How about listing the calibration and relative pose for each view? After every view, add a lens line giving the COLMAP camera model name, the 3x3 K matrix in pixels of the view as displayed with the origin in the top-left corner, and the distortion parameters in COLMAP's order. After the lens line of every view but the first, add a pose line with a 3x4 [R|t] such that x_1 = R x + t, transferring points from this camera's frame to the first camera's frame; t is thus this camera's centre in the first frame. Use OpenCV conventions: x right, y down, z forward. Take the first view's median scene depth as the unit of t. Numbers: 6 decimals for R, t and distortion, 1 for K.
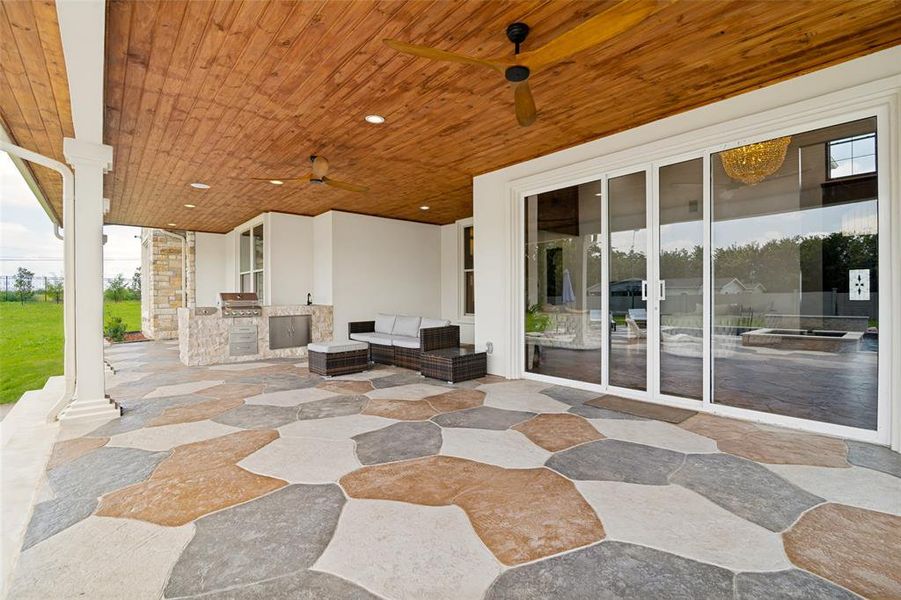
lens RADIAL K [[414.0, 0, 454.4], [0, 414.0, 296.8], [0, 0, 1]] dist [-0.017826, -0.001284]
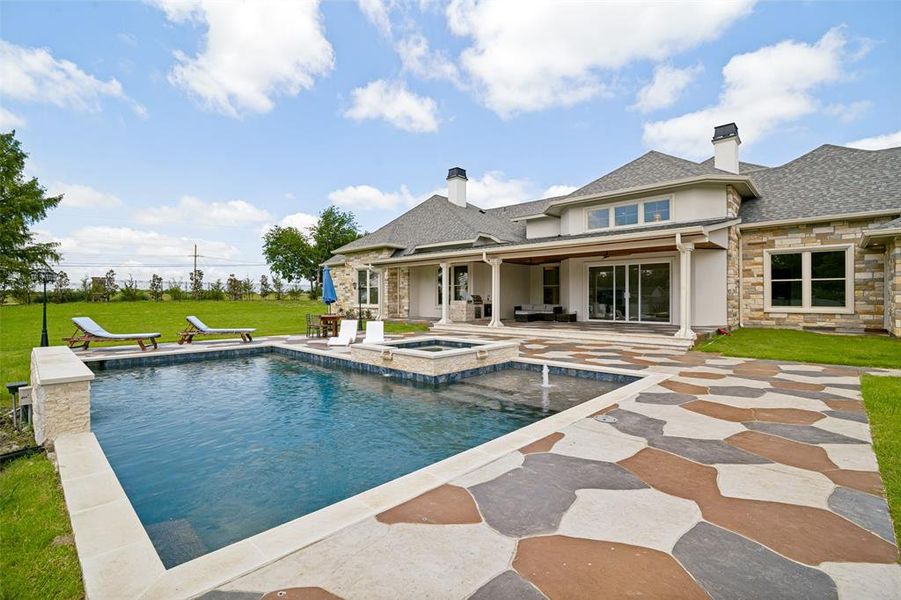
lens RADIAL K [[414.0, 0, 446.9], [0, 414.0, 298.0], [0, 0, 1]] dist [-0.017826, -0.001284]
pose [[0.995766, 0.005902, 0.091732, -0.737650], [-0.005682, 0.999980, -0.002659, 0.013546], [-0.091746, 0.002126, 0.995780, -1.283133]]
